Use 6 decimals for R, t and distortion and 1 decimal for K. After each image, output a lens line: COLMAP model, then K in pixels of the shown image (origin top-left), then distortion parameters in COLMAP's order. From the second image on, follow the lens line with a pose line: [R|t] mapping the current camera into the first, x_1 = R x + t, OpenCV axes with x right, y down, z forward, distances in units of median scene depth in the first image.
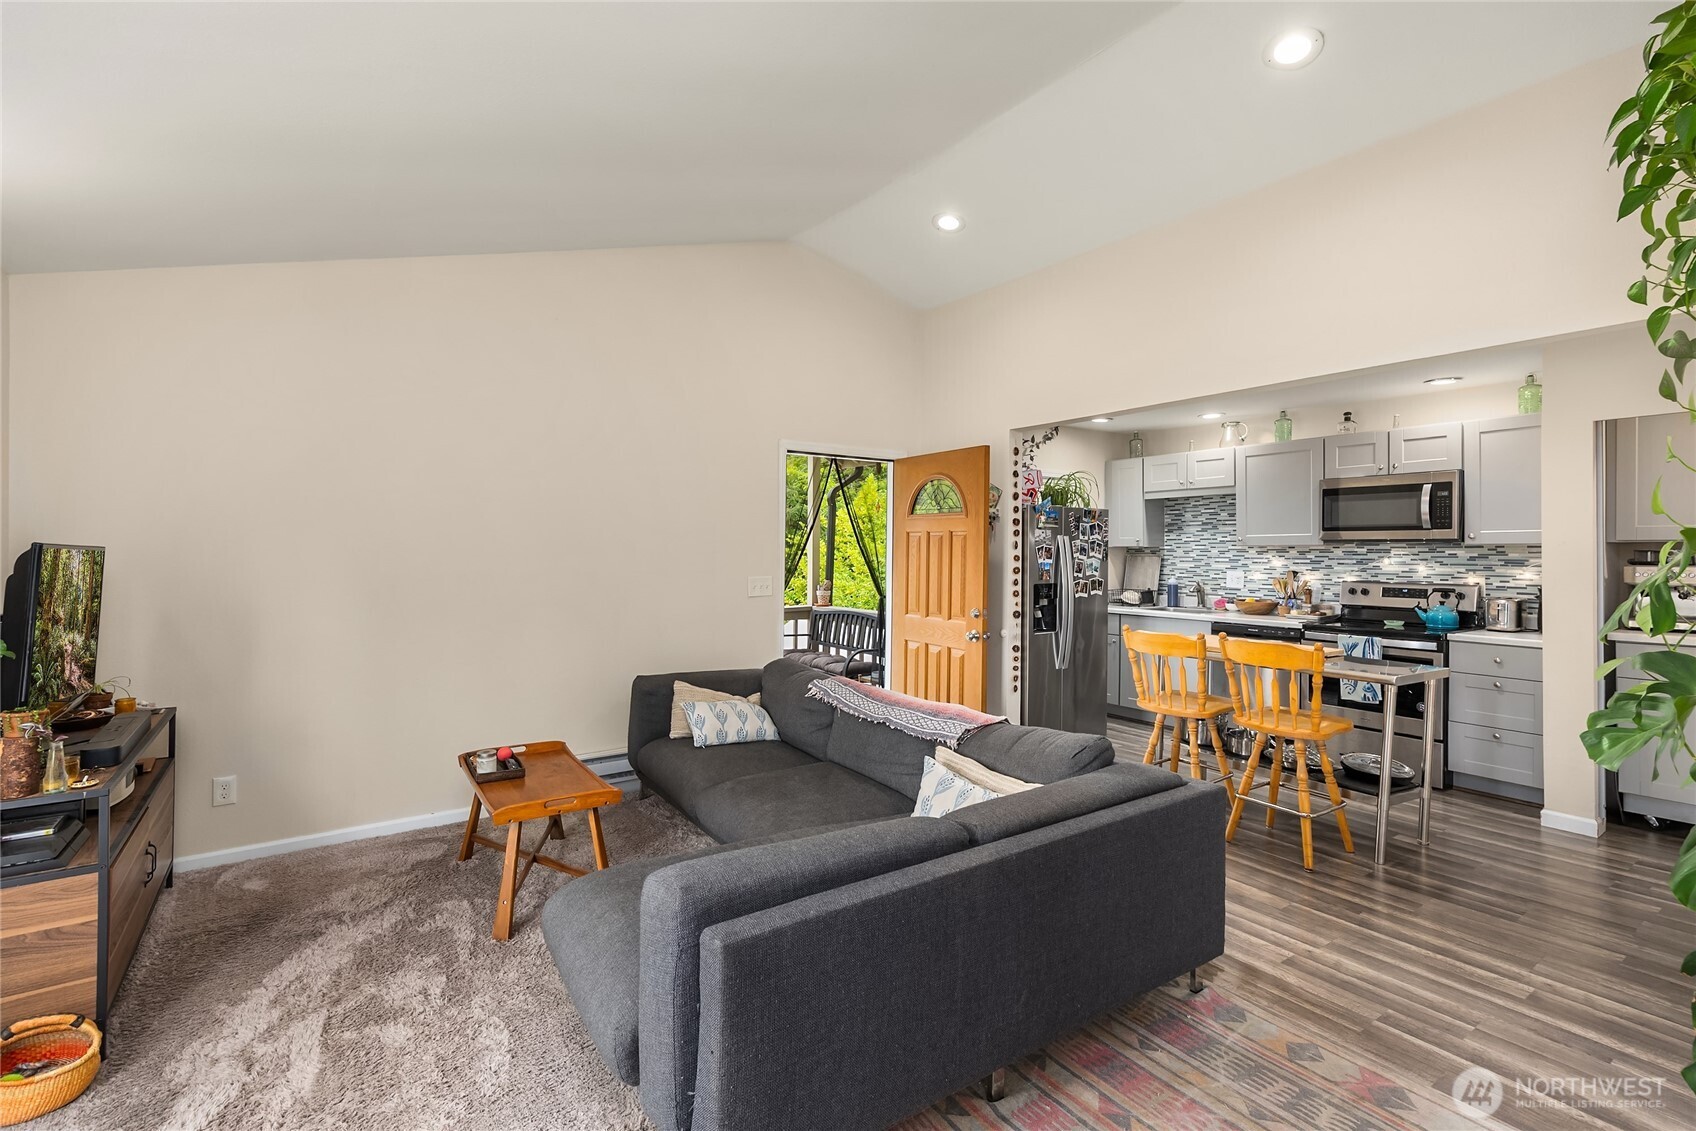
lens RADIAL K [[739.8, 0, 848.0], [0, 739.8, 565.5], [0, 0, 1]] dist [0.002464, 0.000041]
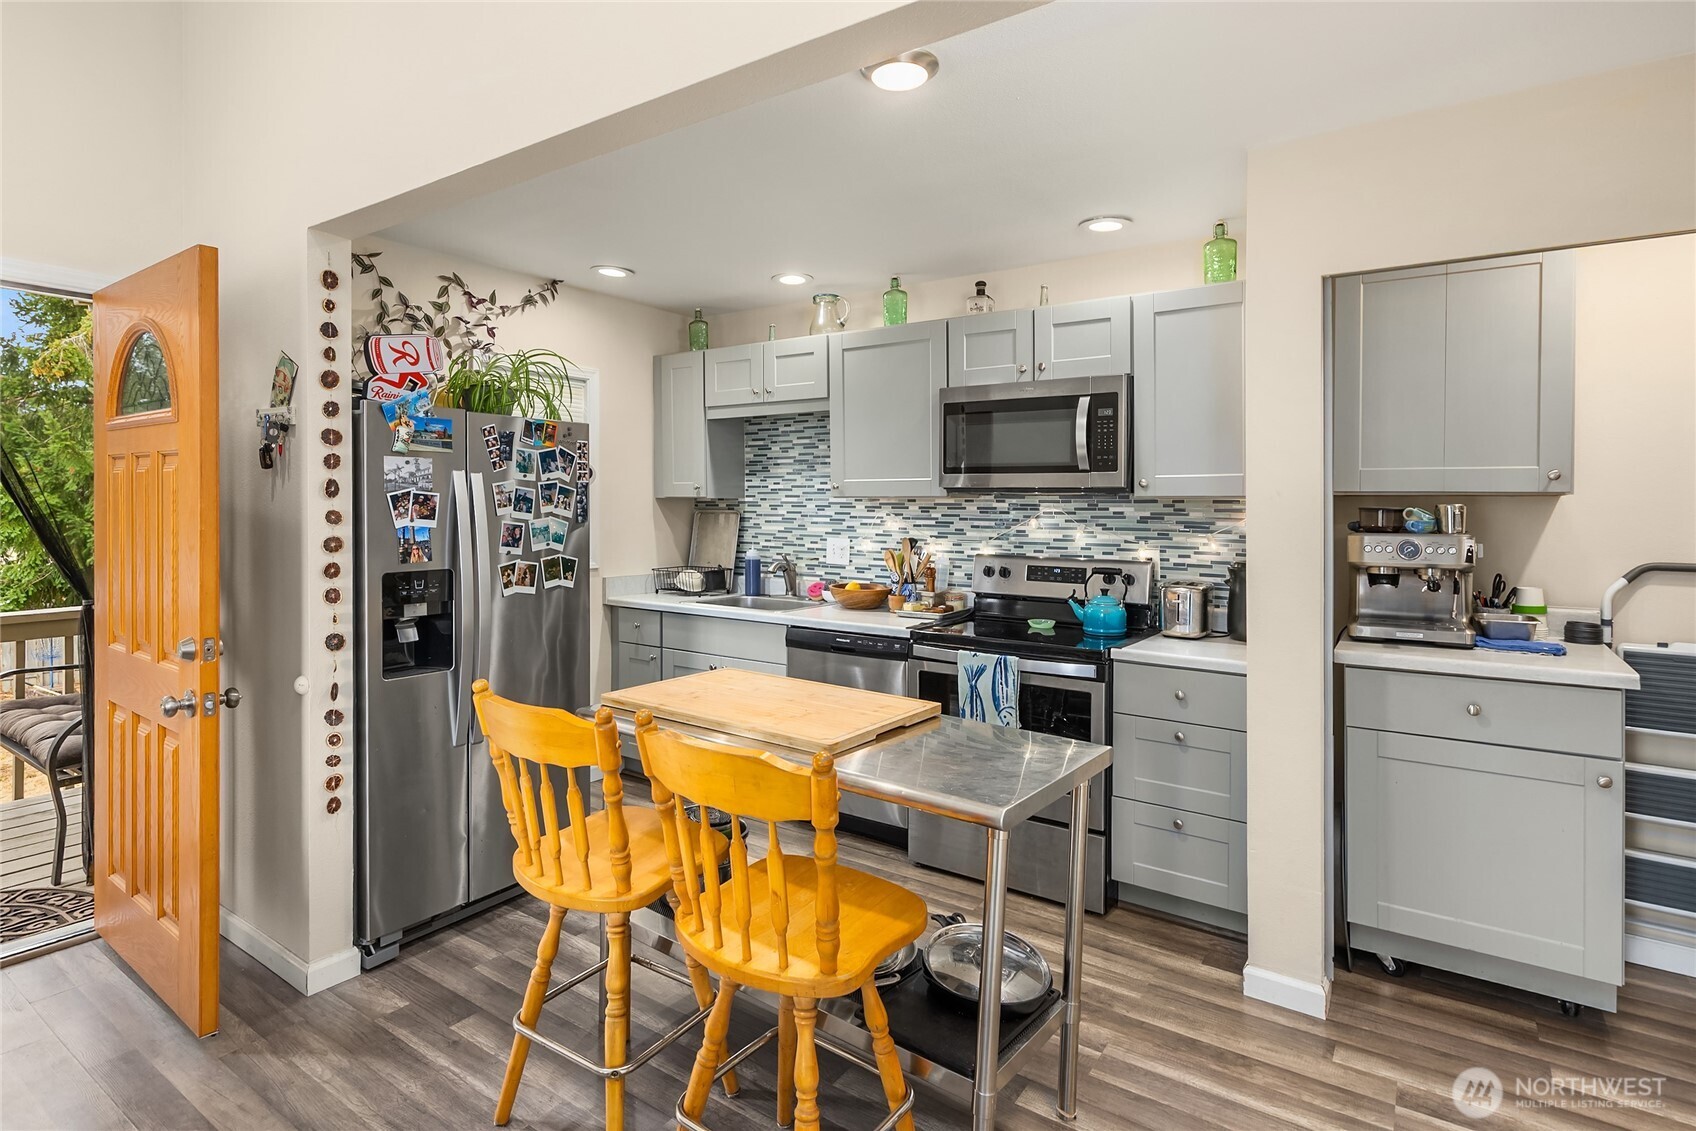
lens RADIAL K [[859.9, 0, 849.2], [0, 859.9, 521.1], [0, 0, 1]] dist [-0.000428, 0.000096]
pose [[0.929271, 0.000960, 0.369399, 0.317322], [-0.000617, 0.999999, -0.001047, -0.006942], [-0.369399, 0.000745, 0.929270, 0.386160]]
